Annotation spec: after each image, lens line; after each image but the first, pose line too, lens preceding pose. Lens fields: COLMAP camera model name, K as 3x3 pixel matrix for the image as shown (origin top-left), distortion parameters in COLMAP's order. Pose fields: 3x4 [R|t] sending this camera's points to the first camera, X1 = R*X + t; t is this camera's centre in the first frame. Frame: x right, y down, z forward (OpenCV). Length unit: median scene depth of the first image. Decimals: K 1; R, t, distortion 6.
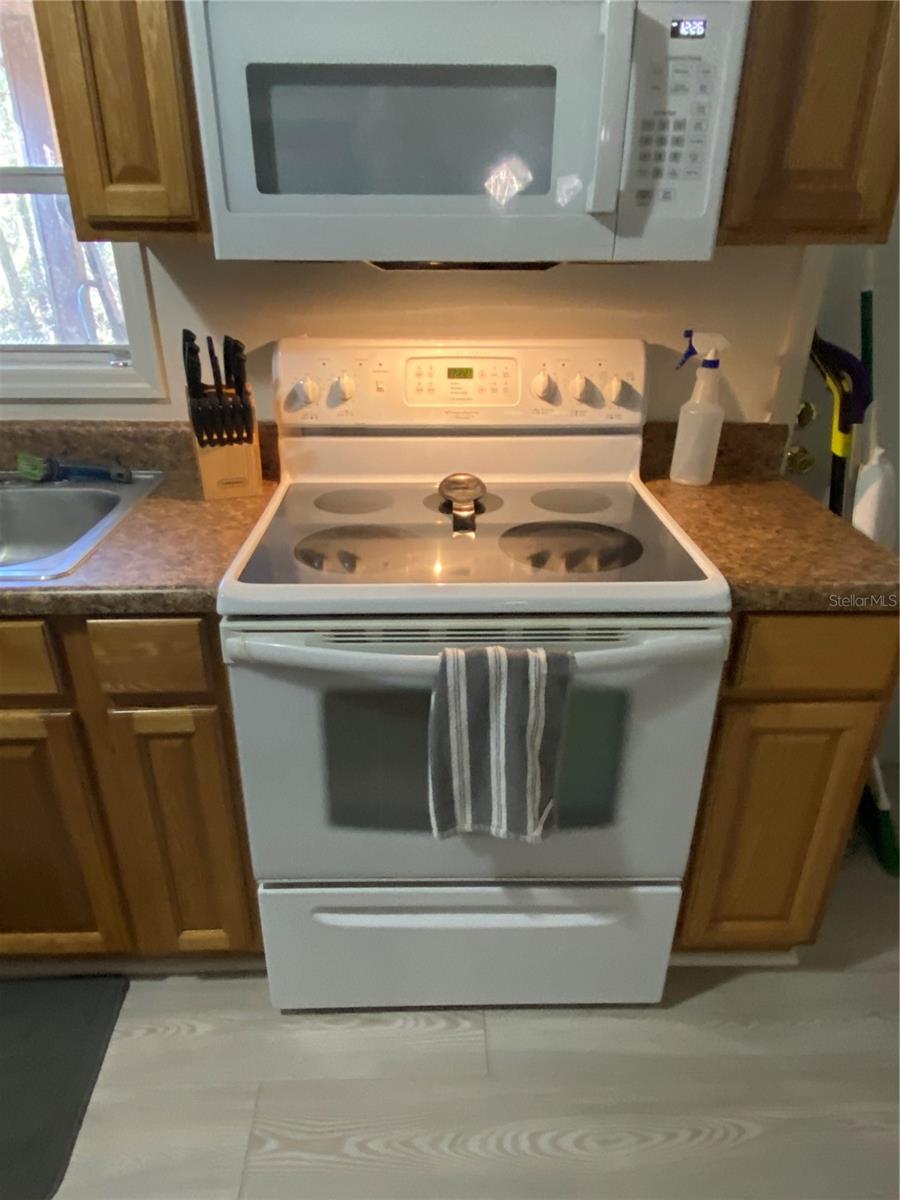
lens RADIAL K [[736.1, 0, 444.5], [0, 736.1, 605.7], [0, 0, 1]] dist [0.039596, -0.004704]
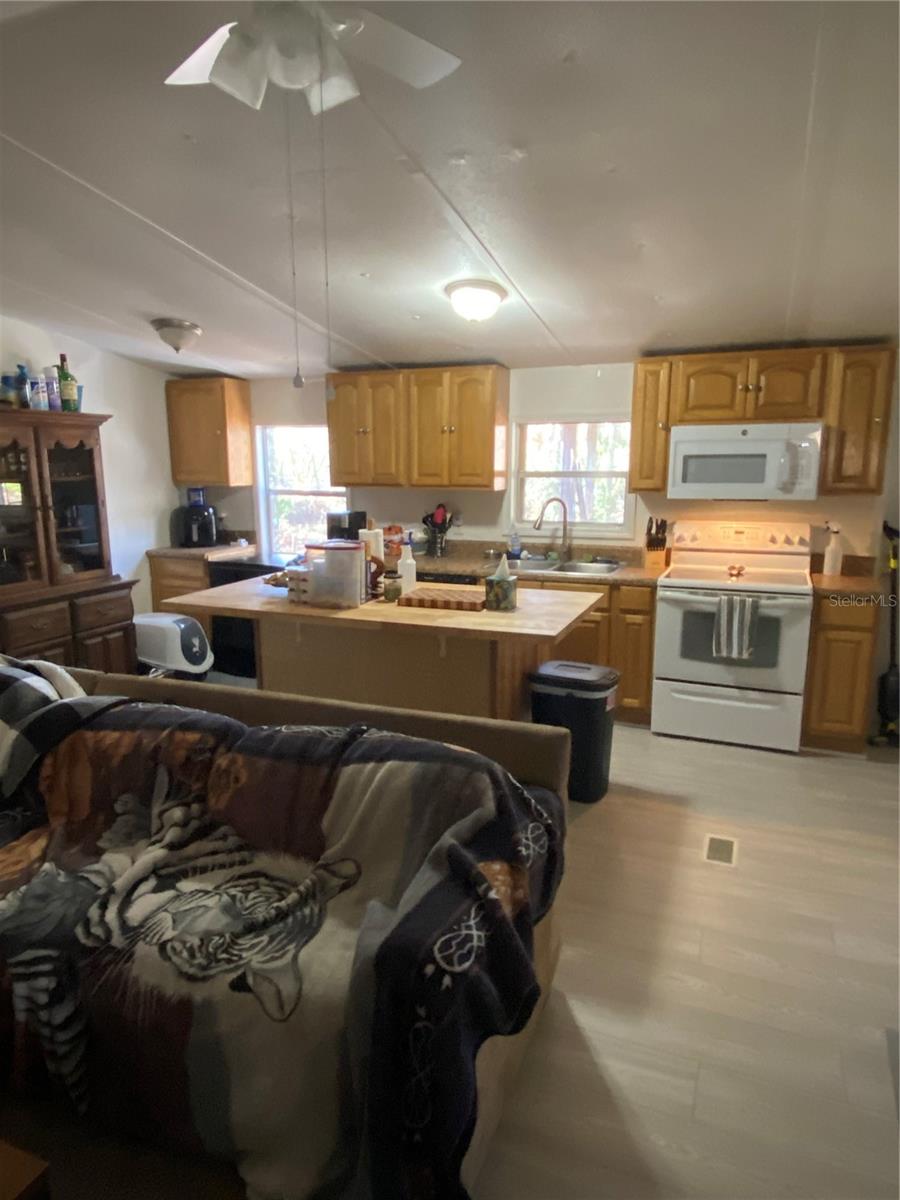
lens RADIAL K [[736.1, 0, 447.1], [0, 736.1, 597.6], [0, 0, 1]] dist [0.039596, -0.004704]
pose [[0.908038, 0.069511, -0.413081, 0.243416], [-0.181725, 0.953874, -0.238958, 1.028026], [0.377417, 0.292050, 0.878785, -2.367322]]
